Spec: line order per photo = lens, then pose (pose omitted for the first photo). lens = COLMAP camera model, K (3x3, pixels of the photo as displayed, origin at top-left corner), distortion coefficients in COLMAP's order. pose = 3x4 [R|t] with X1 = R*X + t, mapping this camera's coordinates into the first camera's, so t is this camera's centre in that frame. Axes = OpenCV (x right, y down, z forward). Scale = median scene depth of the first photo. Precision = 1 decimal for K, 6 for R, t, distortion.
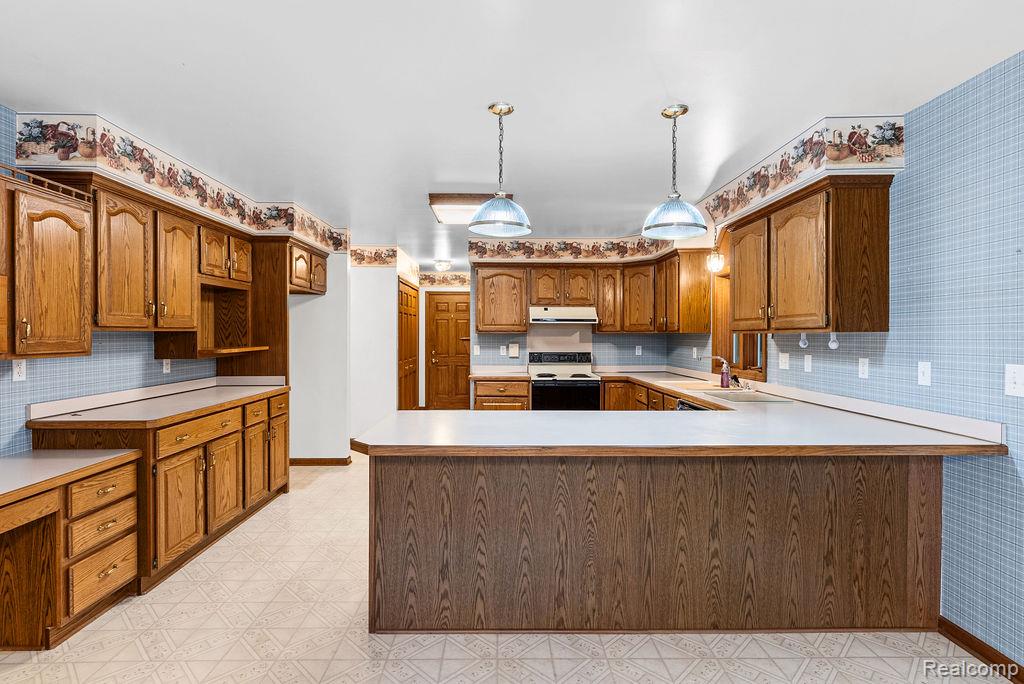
lens RADIAL K [[511.3, 0, 506.6], [0, 511.3, 339.5], [0, 0, 1]] dist [0.000556, -0.000367]
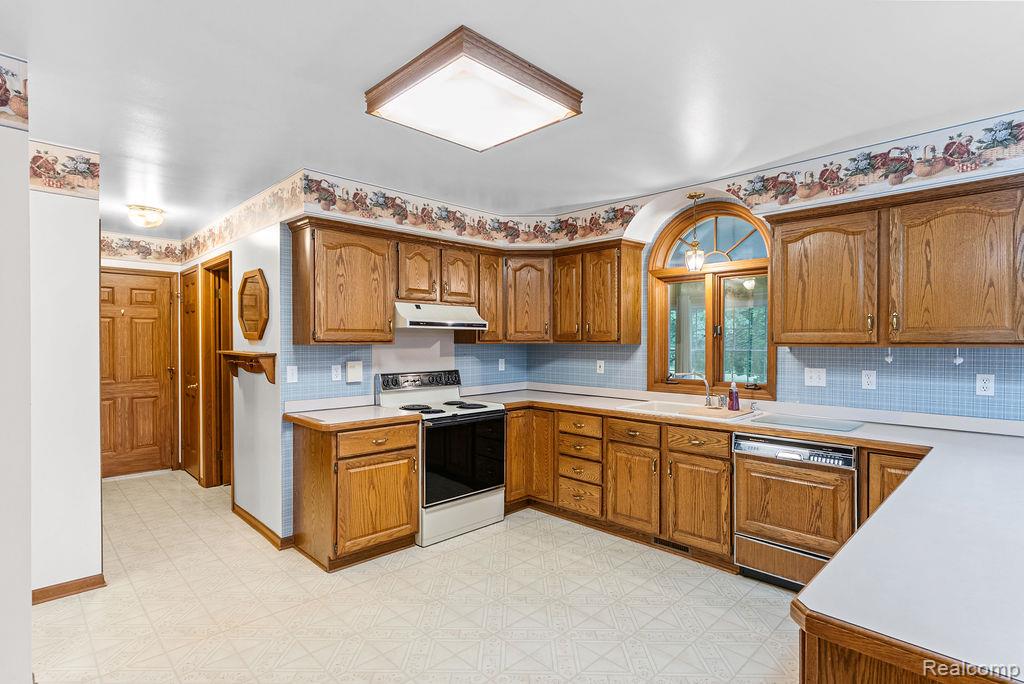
lens RADIAL K [[511.3, 0, 513.3], [0, 511.3, 348.4], [0, 0, 1]] dist [0.000556, -0.000367]
pose [[0.724853, -0.010922, 0.688817, -0.458794], [0.005132, 0.999932, 0.010454, -0.020369], [-0.688884, -0.004043, 0.724860, 0.716359]]
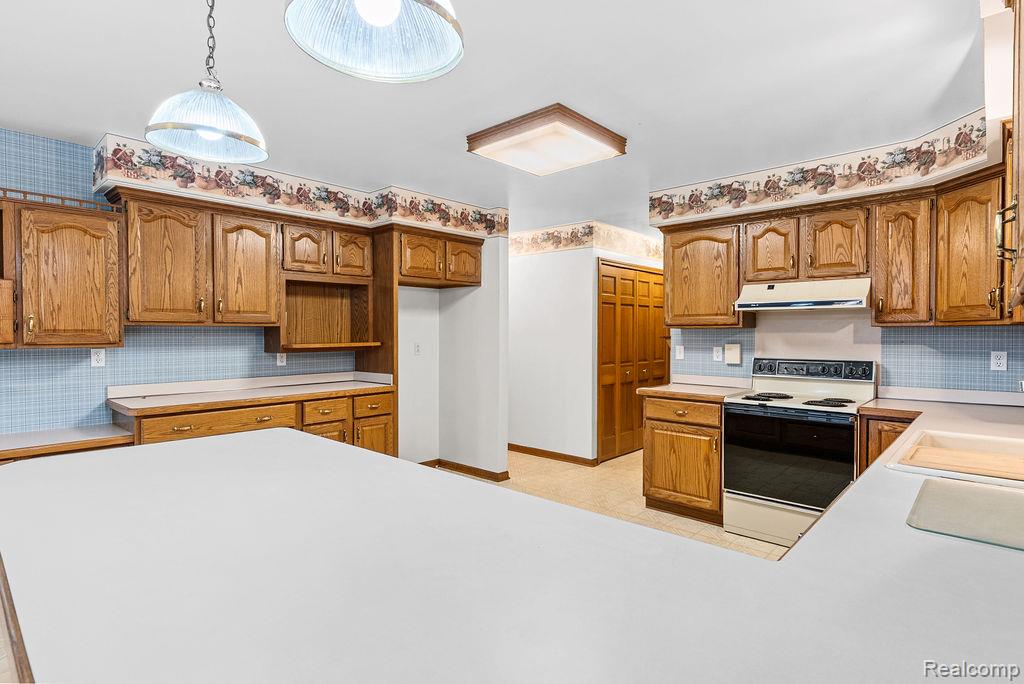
lens RADIAL K [[511.3, 0, 514.3], [0, 511.3, 340.5], [0, 0, 1]] dist [0.000556, -0.000367]
pose [[0.725551, 0.009971, -0.688096, 0.441678], [-0.006140, 0.999949, 0.008015, 0.001465], [0.688141, -0.001591, 0.725575, 0.566448]]
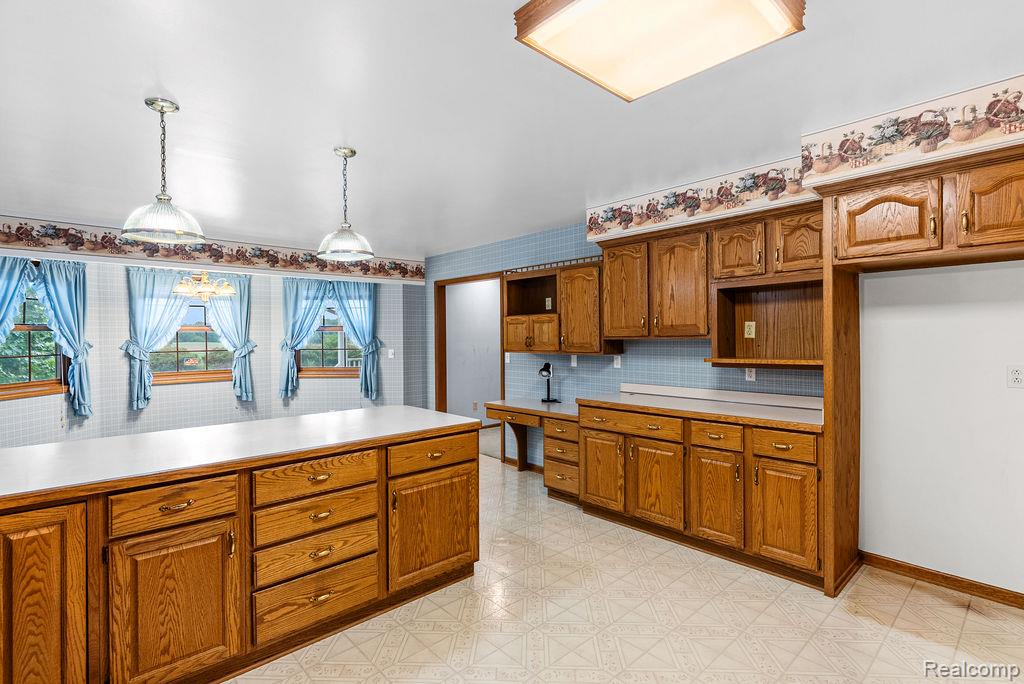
lens RADIAL K [[488.0, 0, 514.8], [0, 488.0, 344.3], [0, 0, 1]] dist [0.000290, -0.002043]
pose [[-0.740387, 0.012426, -0.672066, 0.305834], [-0.000379, 0.999821, 0.018903, -0.022774], [0.672181, 0.014250, -0.740250, 1.423401]]
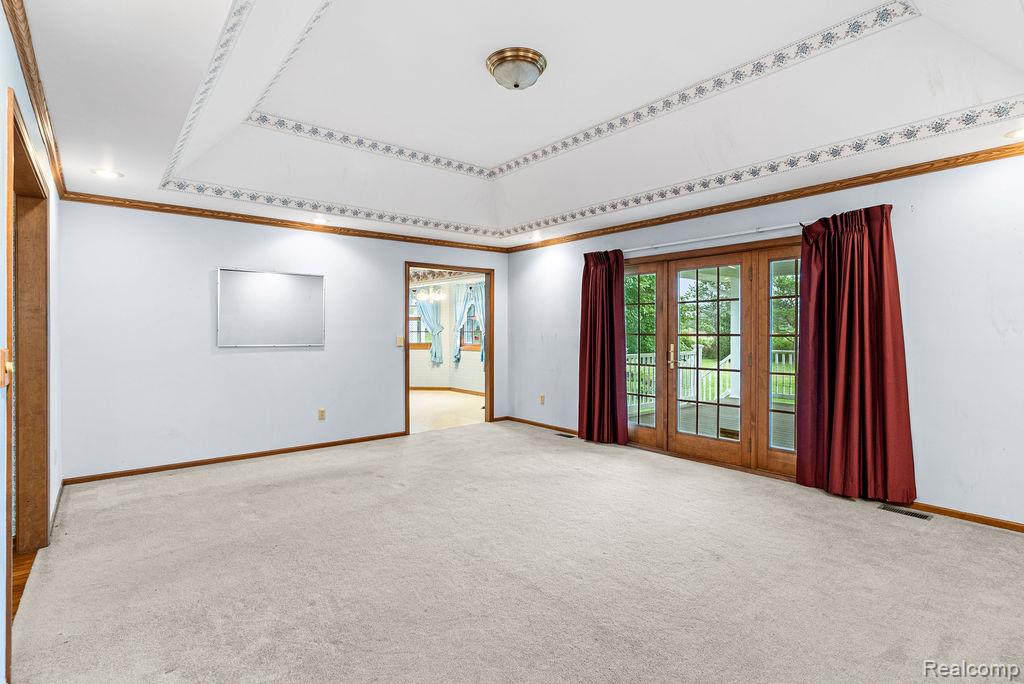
lens RADIAL K [[511.3, 0, 517.7], [0, 511.3, 325.4], [0, 0, 1]] dist [0.000556, -0.000367]
pose [[-0.631116, 0.001811, 0.775687, -2.272484], [0.003267, 0.999995, 0.000324, -0.002980], [-0.775682, 0.002739, -0.631118, 1.081772]]
